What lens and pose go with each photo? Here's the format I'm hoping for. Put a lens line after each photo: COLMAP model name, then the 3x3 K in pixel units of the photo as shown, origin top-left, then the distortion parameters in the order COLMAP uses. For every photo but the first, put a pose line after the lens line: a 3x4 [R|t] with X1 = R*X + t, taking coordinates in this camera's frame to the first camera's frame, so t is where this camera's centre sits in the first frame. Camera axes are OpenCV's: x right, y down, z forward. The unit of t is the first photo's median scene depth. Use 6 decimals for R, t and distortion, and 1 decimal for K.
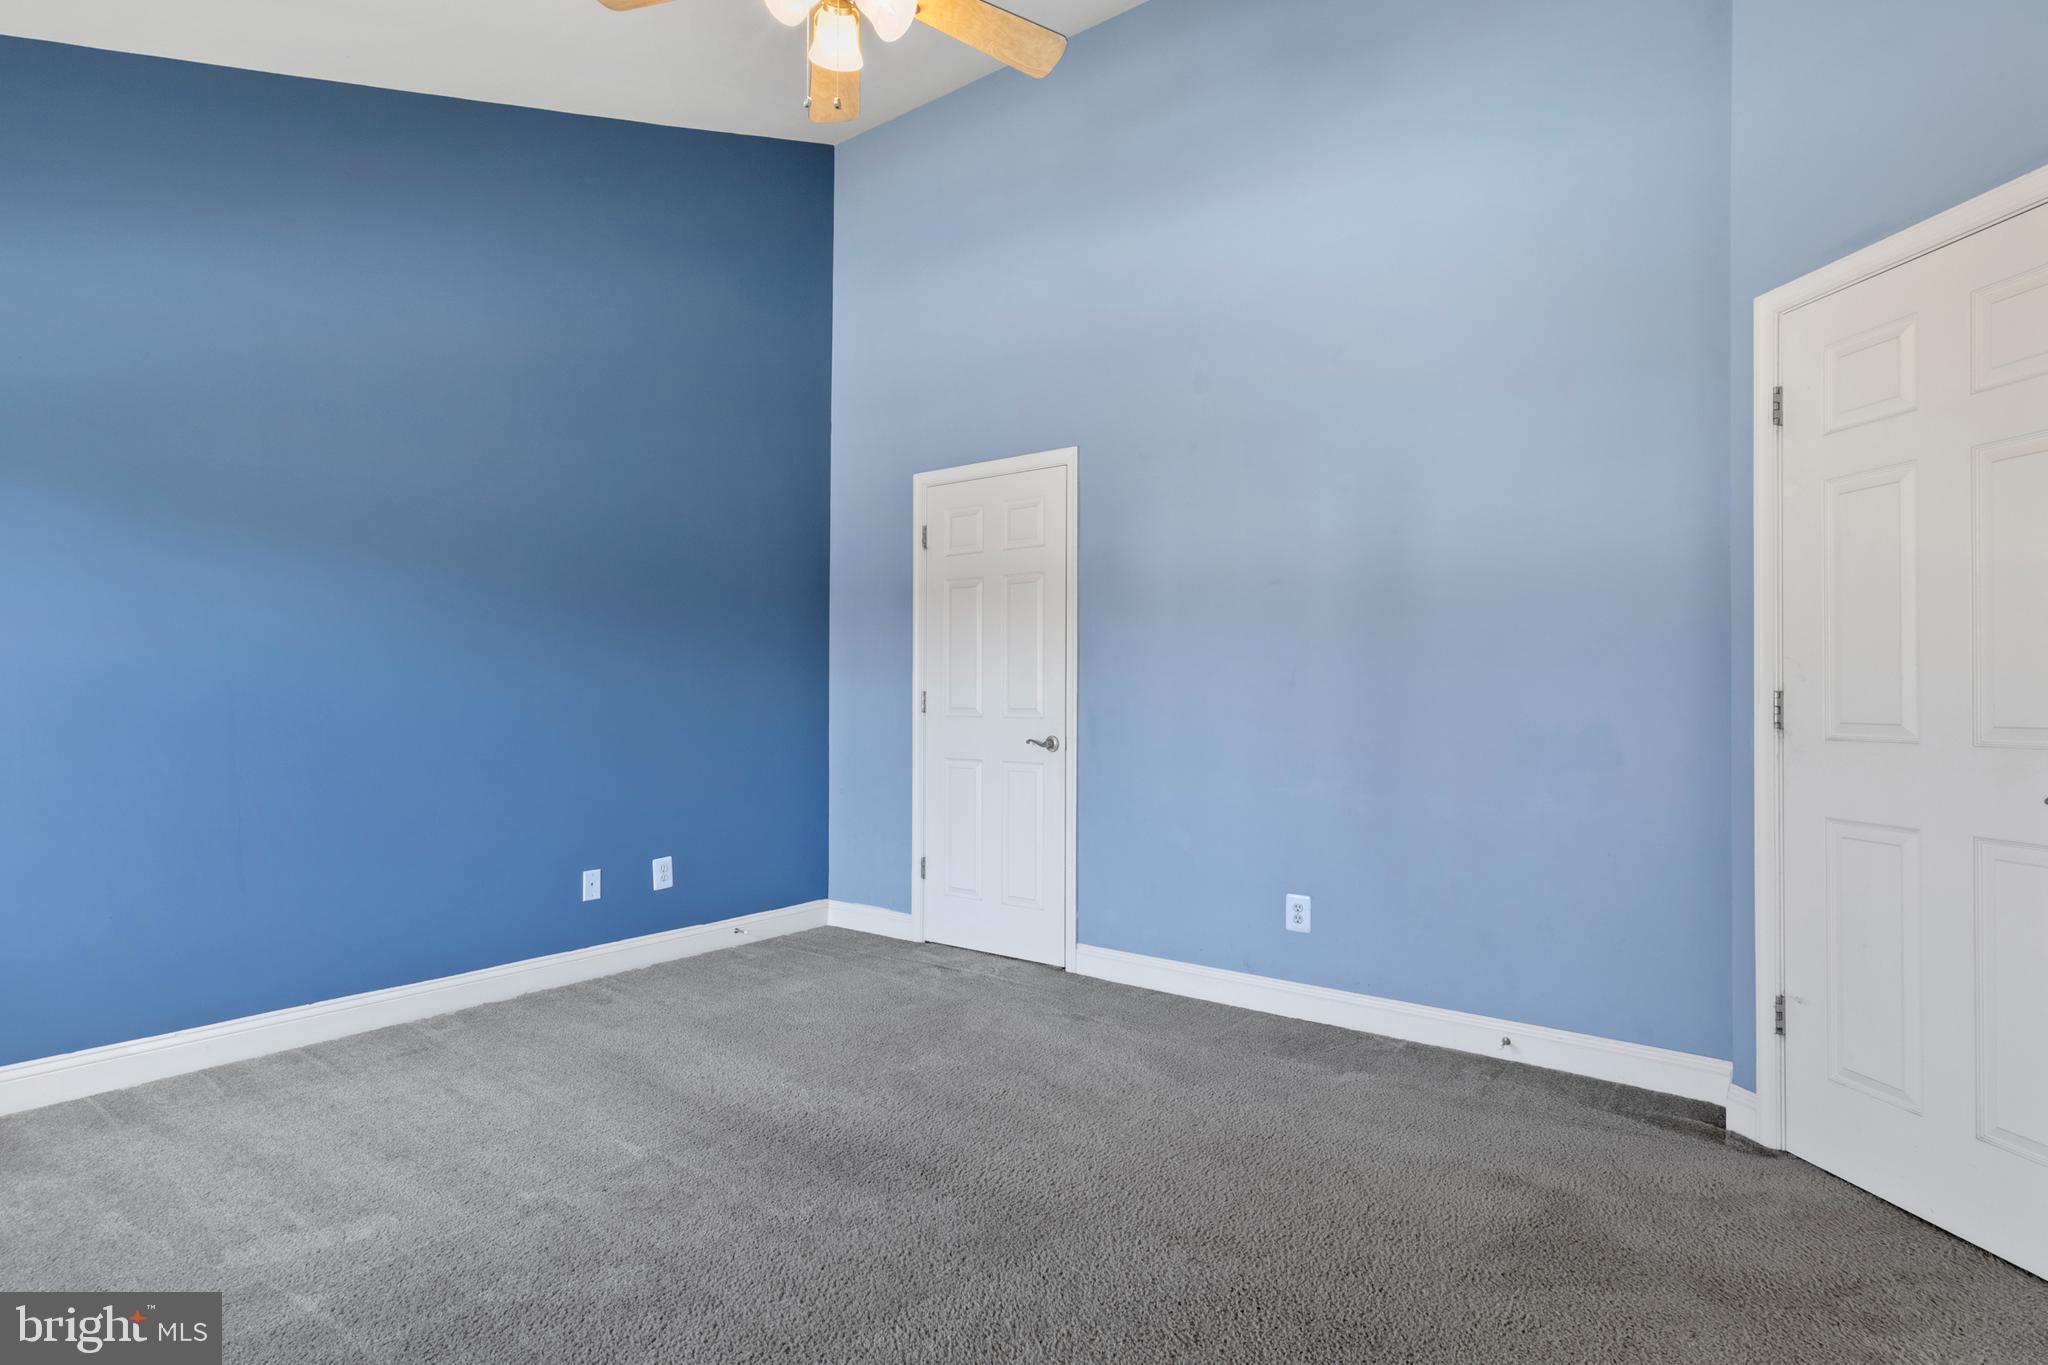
lens RADIAL K [[1032.2, 0, 996.4], [0, 1032.2, 706.0], [0, 0, 1]] dist [0.000418, 0.000320]
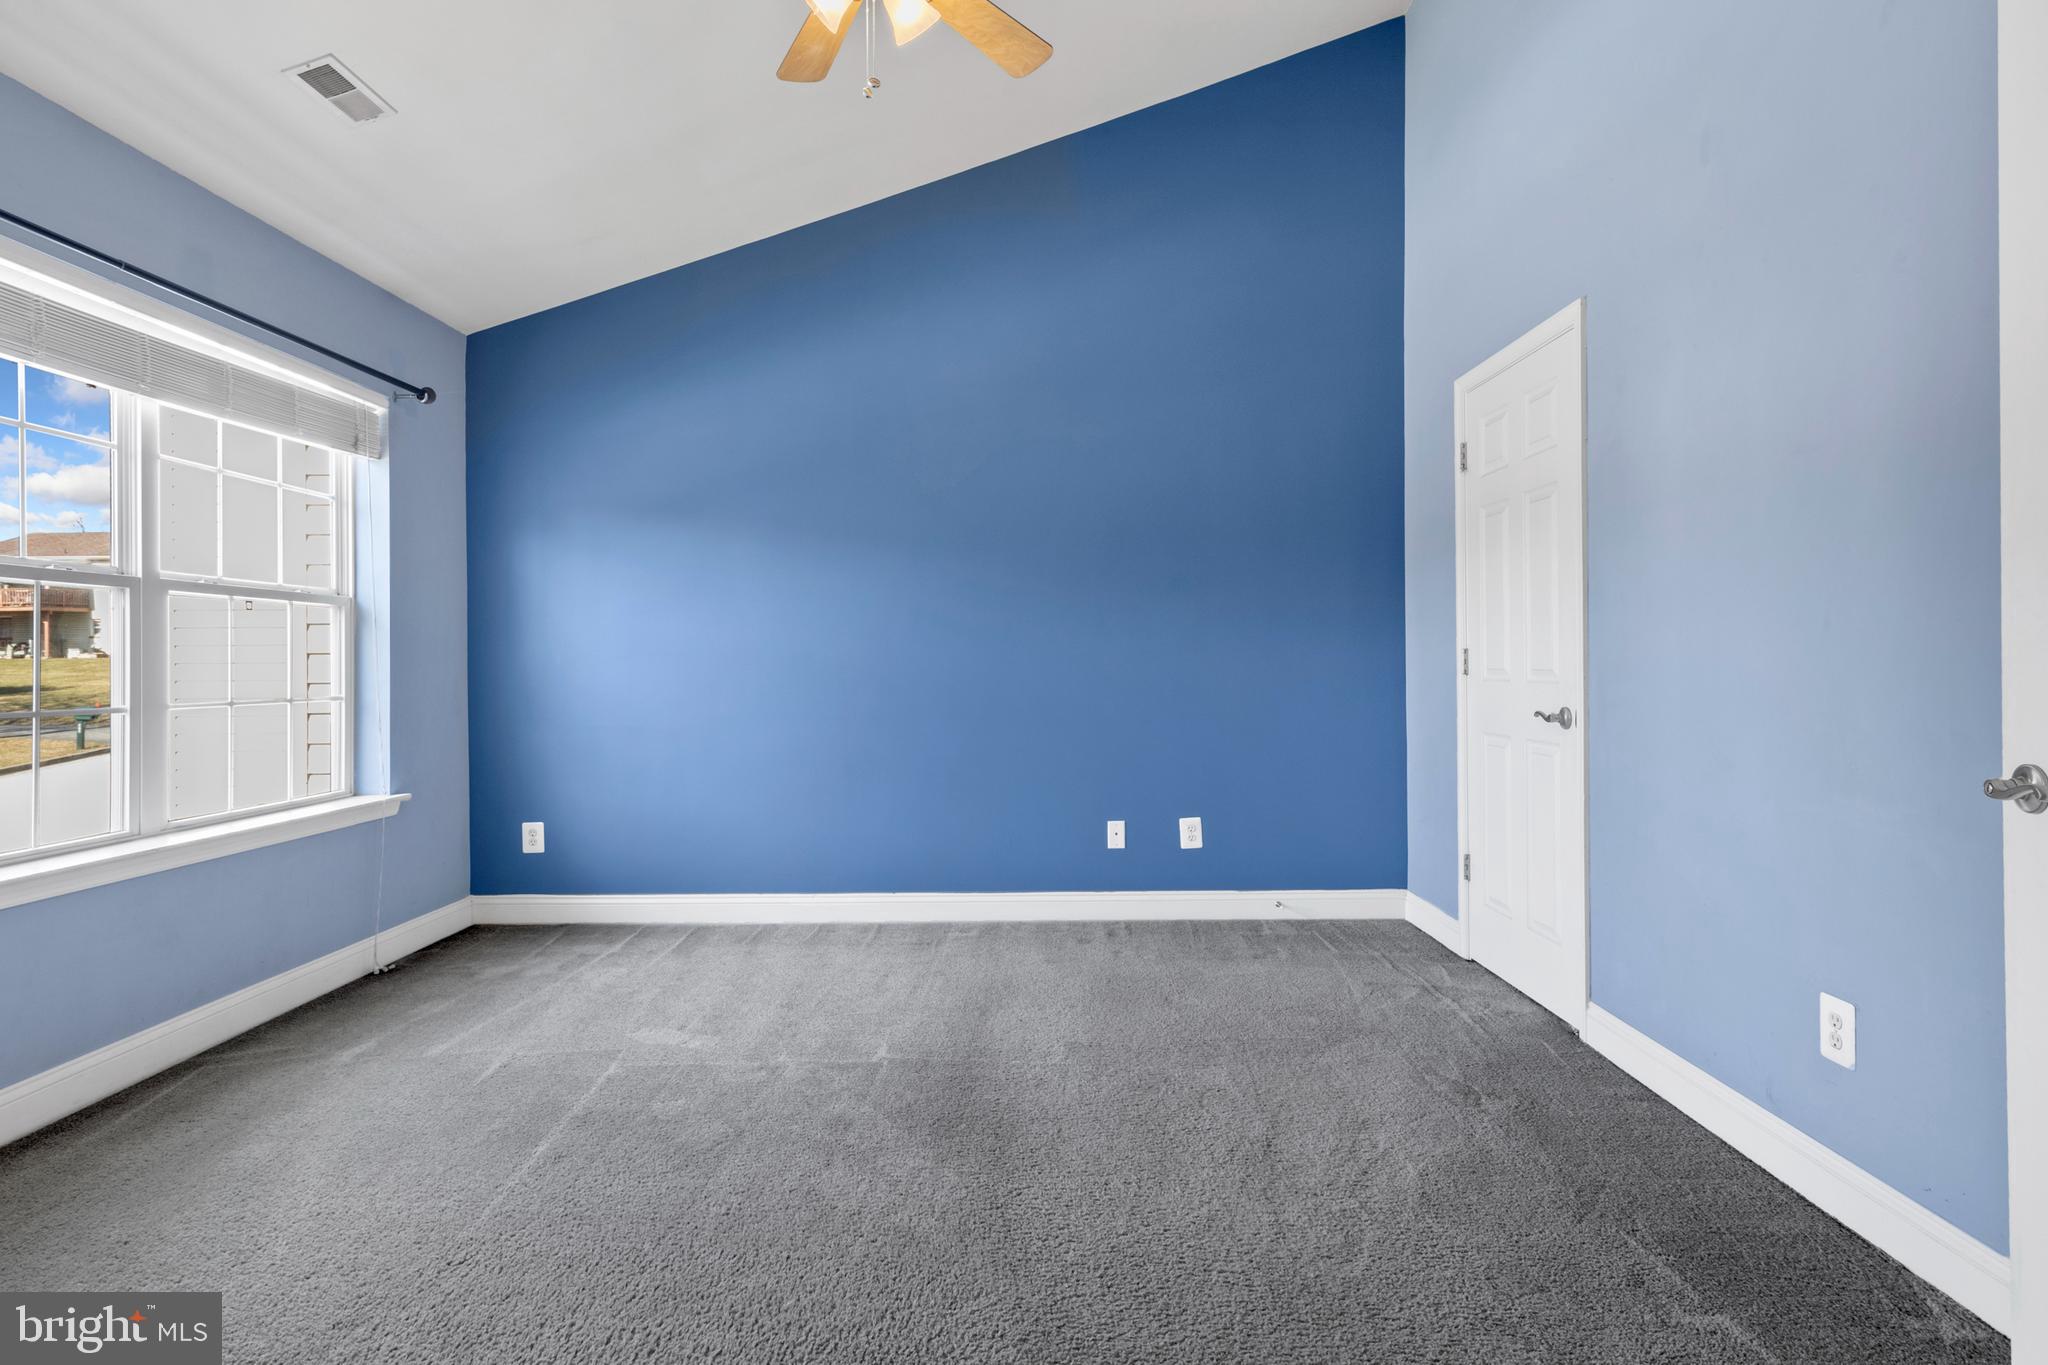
lens RADIAL K [[1043.1, 0, 1028.2], [0, 1043.1, 673.6], [0, 0, 1]] dist [-0.002847, 0.000099]
pose [[0.602054, -0.001206, -0.798455, 0.438639], [0.006202, 0.999976, 0.003166, 0.000767], [0.798432, -0.006858, 0.602046, 0.278574]]
